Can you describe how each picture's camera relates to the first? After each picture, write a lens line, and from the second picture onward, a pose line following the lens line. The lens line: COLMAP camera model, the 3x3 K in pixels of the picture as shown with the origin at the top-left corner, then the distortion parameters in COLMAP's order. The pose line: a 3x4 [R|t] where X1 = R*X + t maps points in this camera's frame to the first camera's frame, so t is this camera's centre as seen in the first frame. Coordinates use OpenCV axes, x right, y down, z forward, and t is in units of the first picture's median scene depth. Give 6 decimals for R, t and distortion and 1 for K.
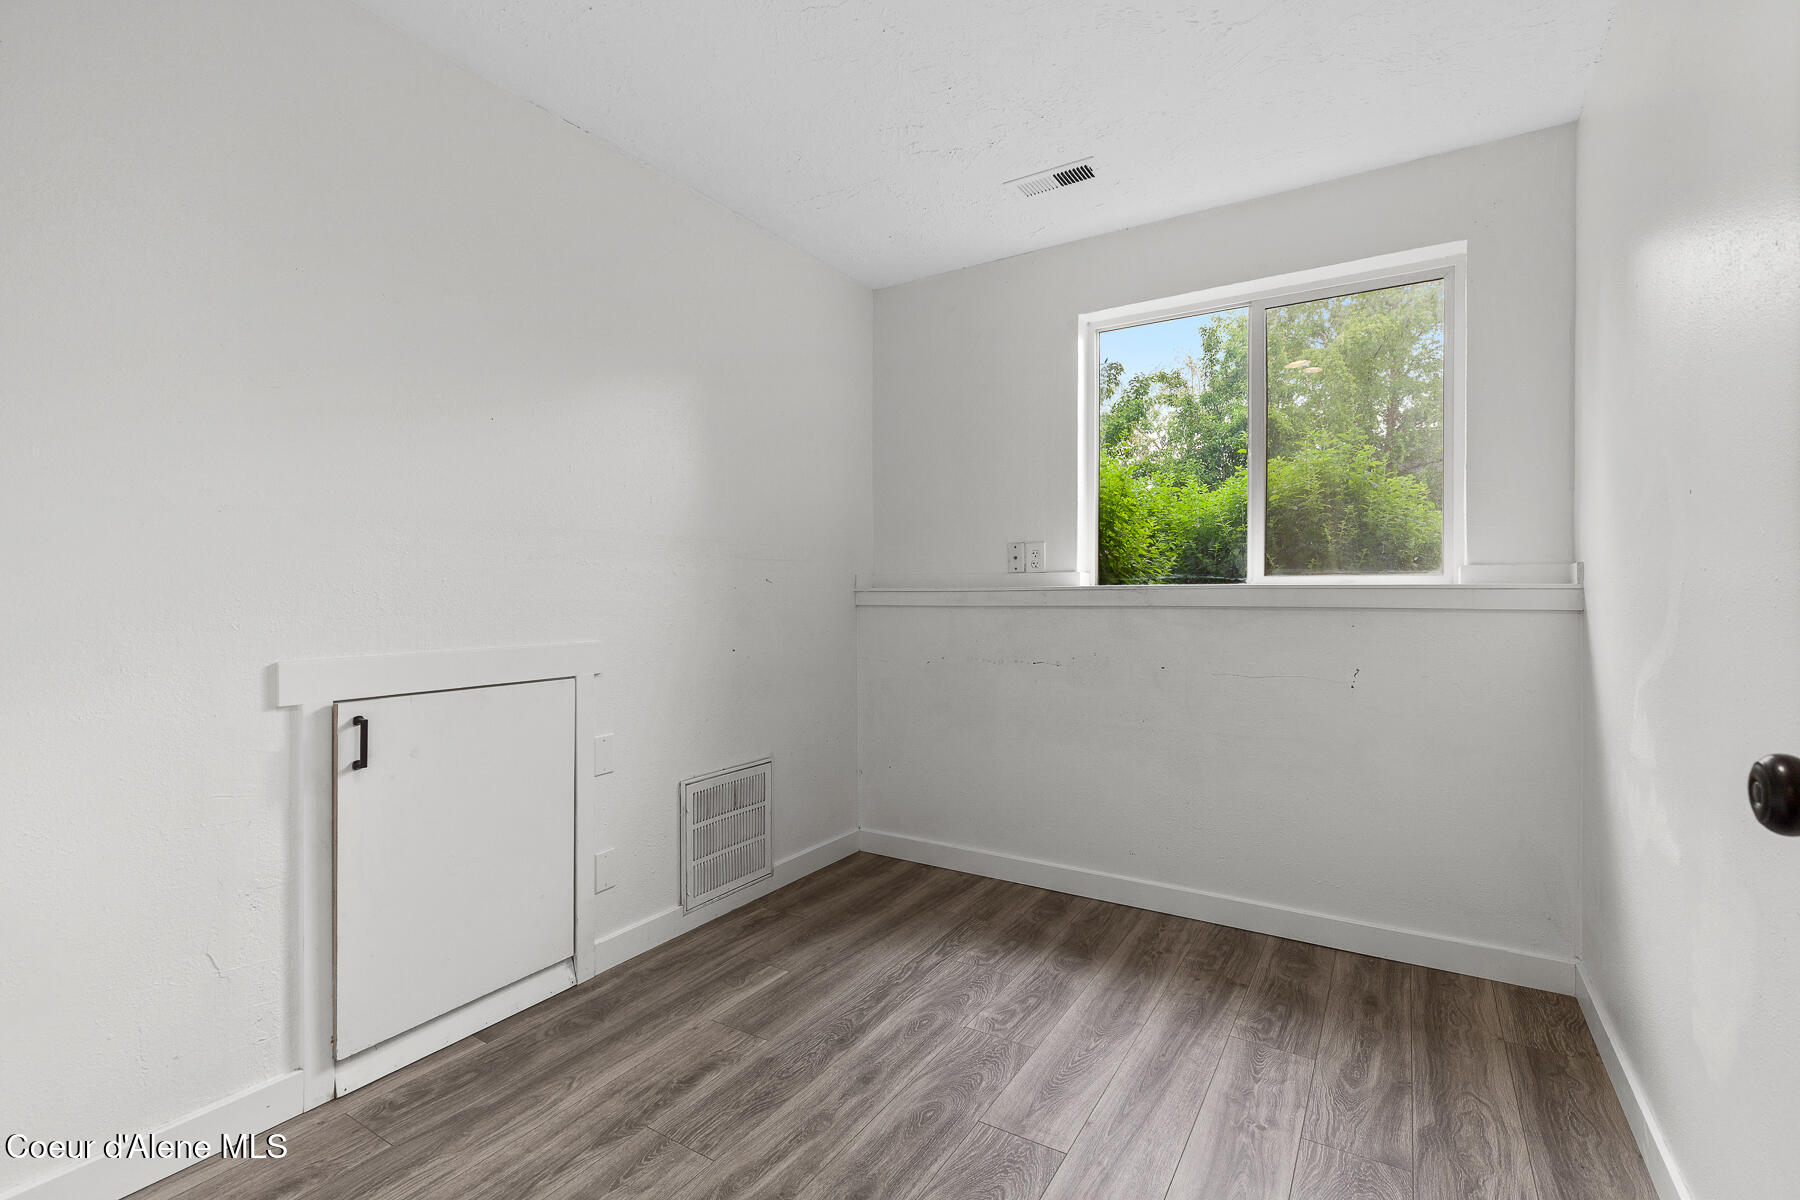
lens RADIAL K [[820.5, 0, 905.8], [0, 820.5, 591.7], [0, 0, 1]] dist [0.000318, 0.001497]
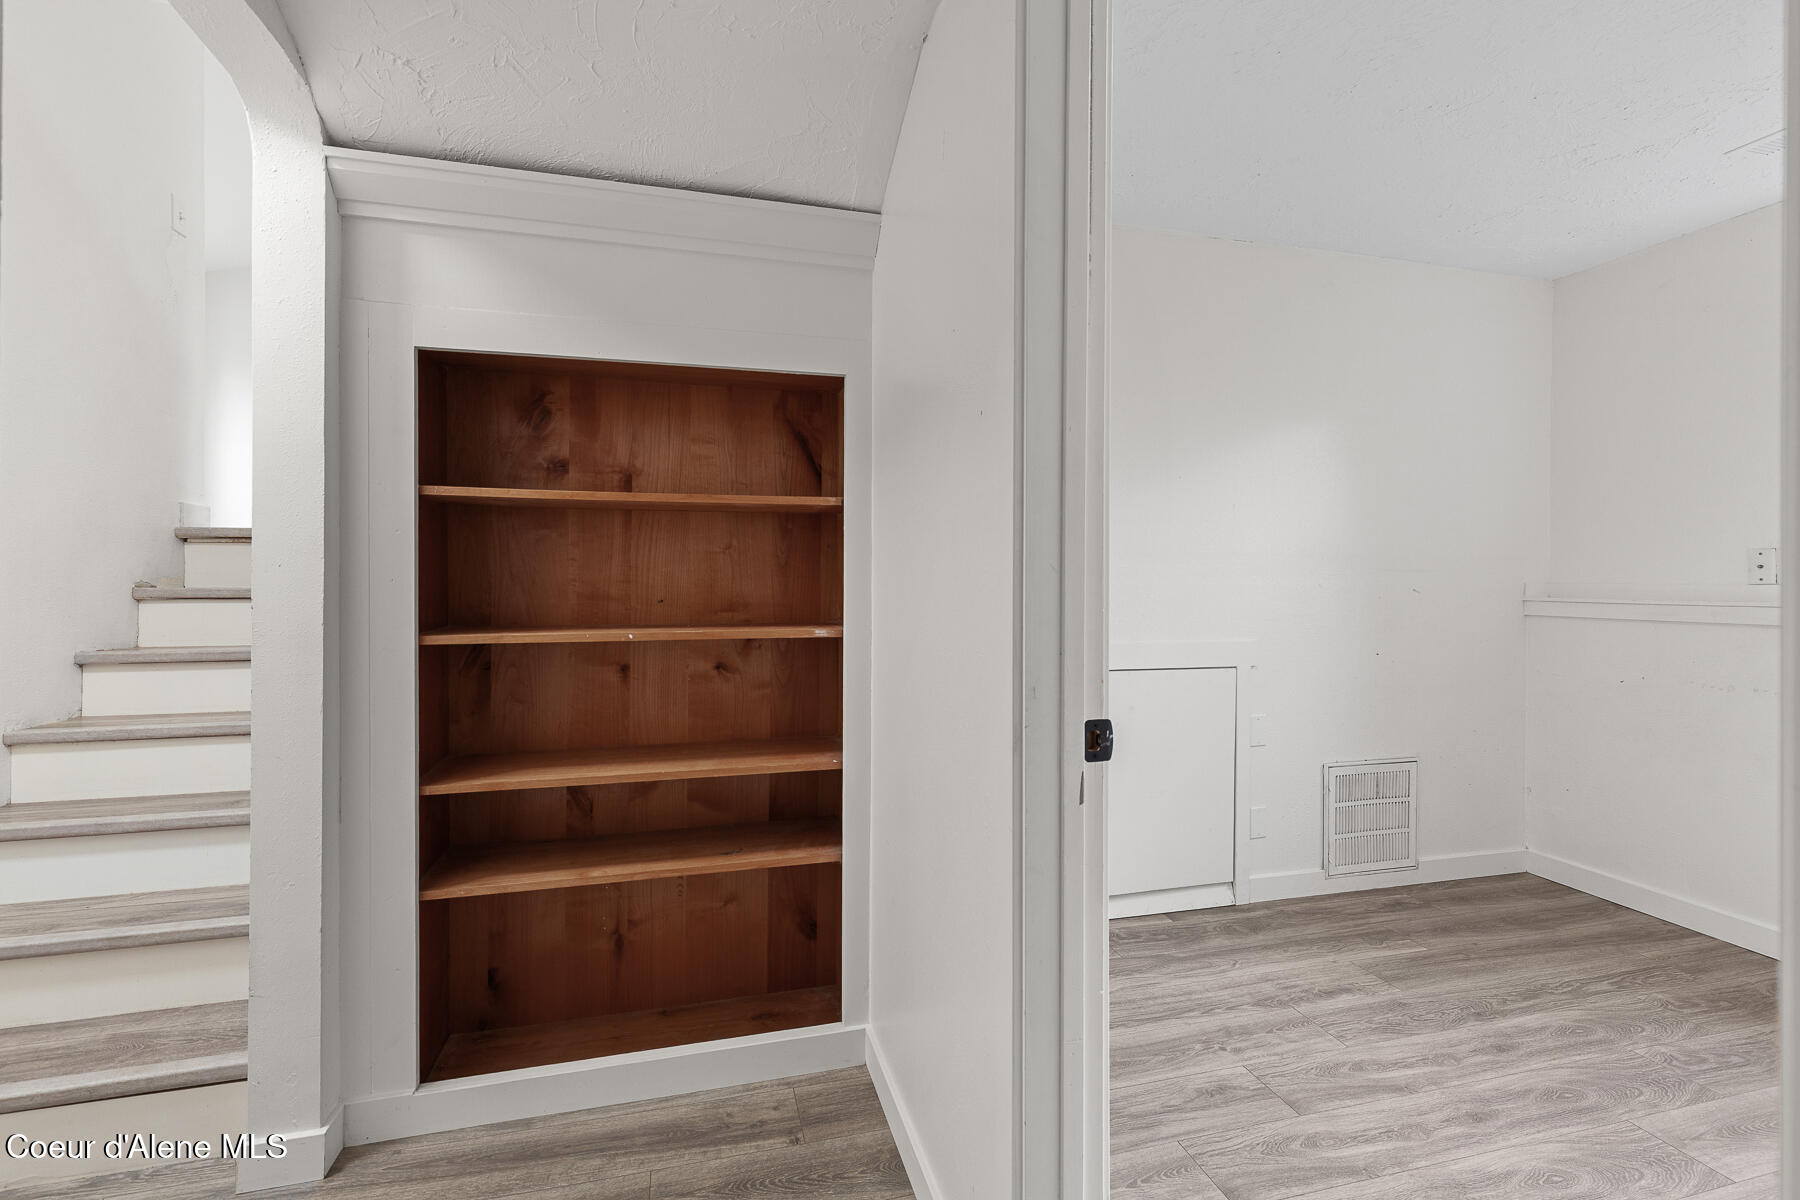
lens RADIAL K [[820.5, 0, 899.9], [0, 820.5, 581.2], [0, 0, 1]] dist [0.000318, 0.001497]
pose [[0.733069, 0.009633, -0.680086, 0.089005], [-0.007894, 0.999953, 0.005655, -0.036090], [0.680109, 0.001223, 0.733110, -0.316784]]
